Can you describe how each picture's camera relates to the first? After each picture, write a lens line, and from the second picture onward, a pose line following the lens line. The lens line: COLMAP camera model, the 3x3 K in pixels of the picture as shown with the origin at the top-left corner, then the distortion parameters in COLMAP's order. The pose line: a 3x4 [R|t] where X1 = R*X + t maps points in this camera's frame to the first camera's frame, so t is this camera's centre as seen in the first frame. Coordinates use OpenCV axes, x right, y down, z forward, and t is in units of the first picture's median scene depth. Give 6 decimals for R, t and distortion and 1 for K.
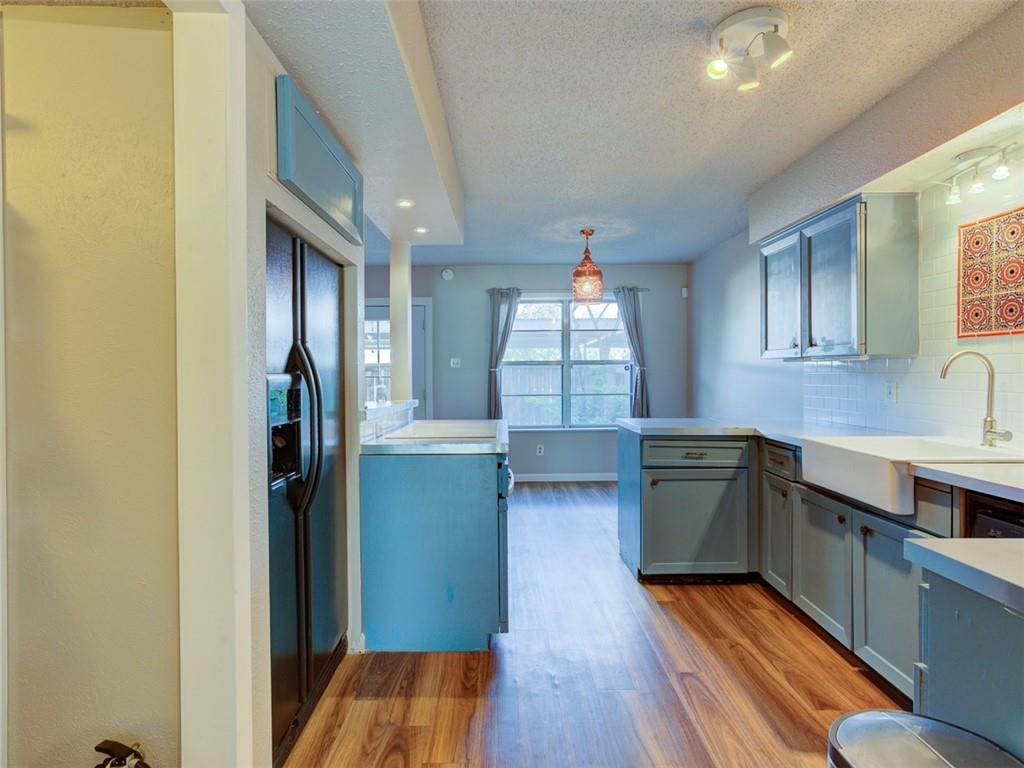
lens RADIAL K [[526.1, 0, 506.8], [0, 526.1, 379.1], [0, 0, 1]] dist [-0.035140, 0.022315]
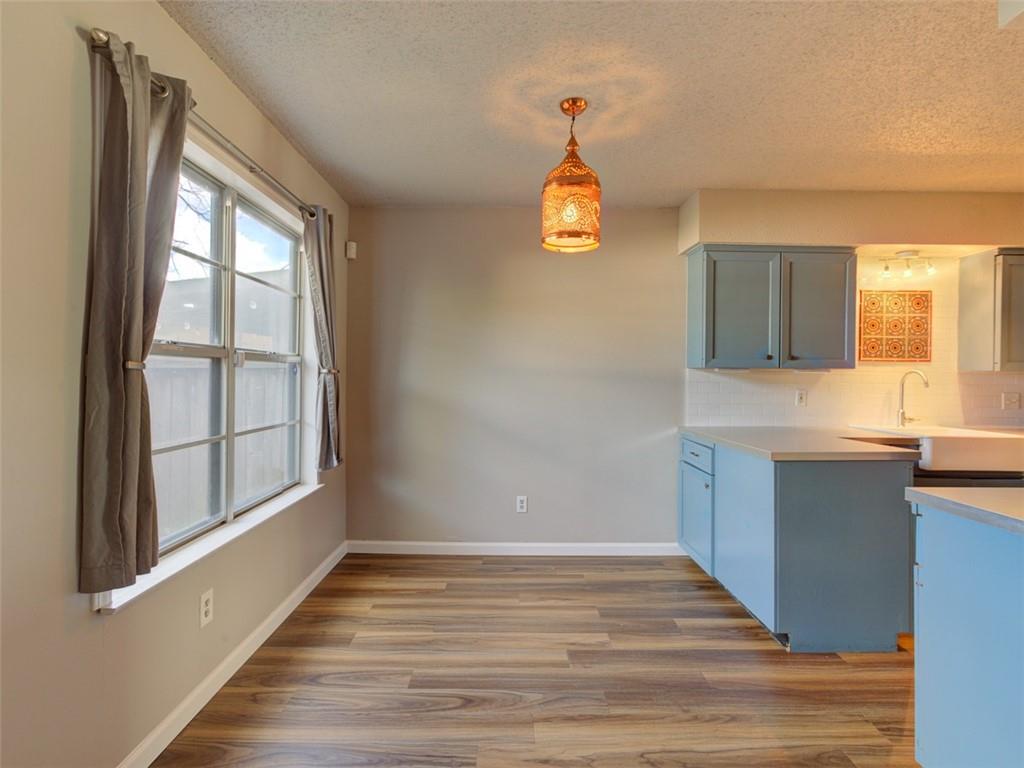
lens RADIAL K [[526.1, 0, 512.0], [0, 526.1, 383.3], [0, 0, 1]] dist [-0.035140, 0.022315]
pose [[-0.002690, -0.004043, 0.999988, -0.671623], [0.005434, 0.999977, 0.004058, -0.024163], [-0.999982, 0.005444, -0.002668, 1.998632]]
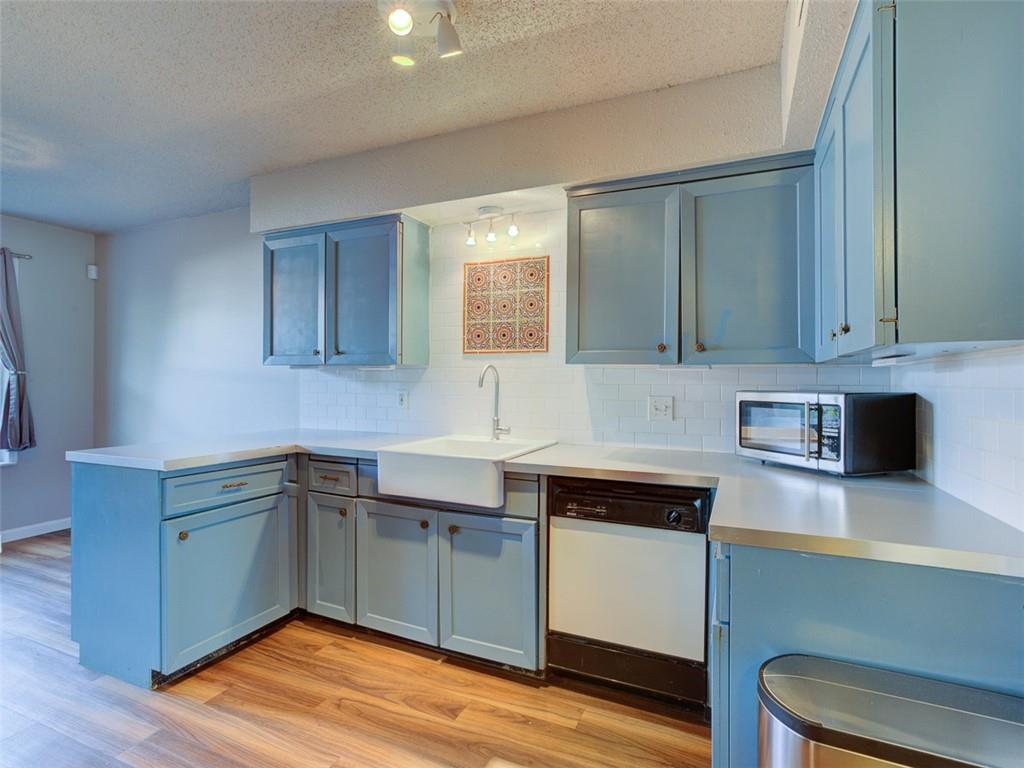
lens RADIAL K [[526.1, 0, 509.7], [0, 526.1, 379.1], [0, 0, 1]] dist [-0.035140, 0.022315]
pose [[0.413225, 0.003161, 0.910623, -0.215455], [0.006201, 0.999961, -0.006285, -0.010280], [-0.910608, 0.008244, 0.413189, 0.376802]]
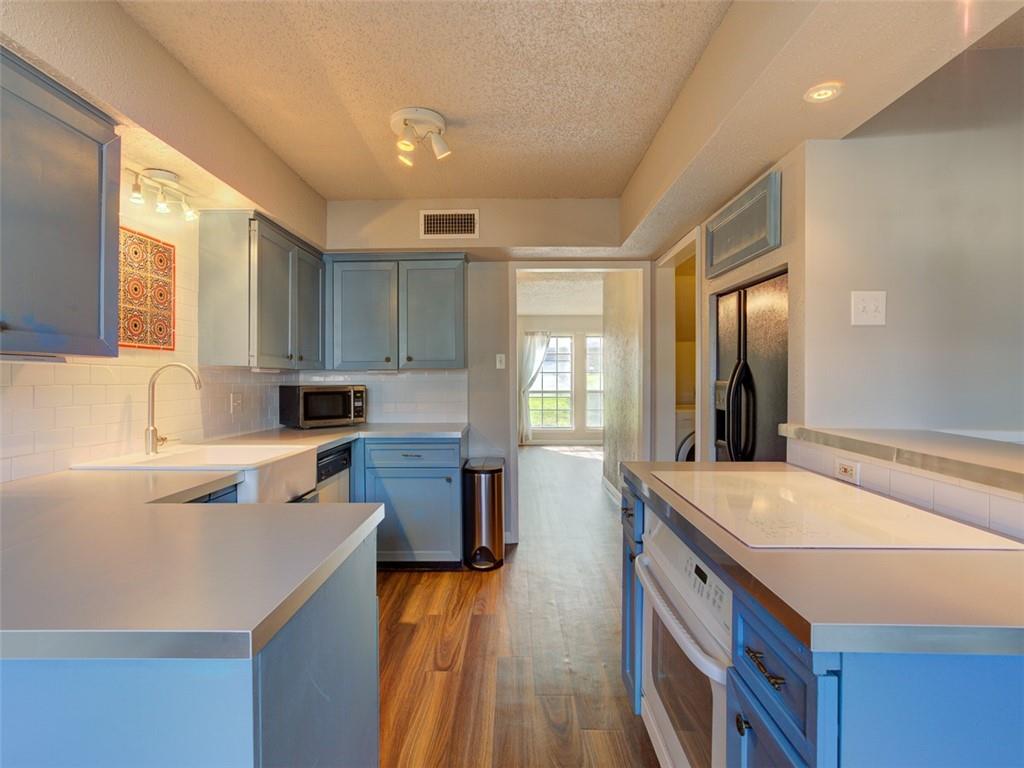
lens RADIAL K [[526.1, 0, 508.3], [0, 526.1, 379.0], [0, 0, 1]] dist [-0.035140, 0.022315]
pose [[-0.999820, 0.005148, 0.018236, 0.166788], [0.005405, 0.999886, 0.014116, -0.029488], [-0.018161, 0.014212, -0.999734, 1.786383]]
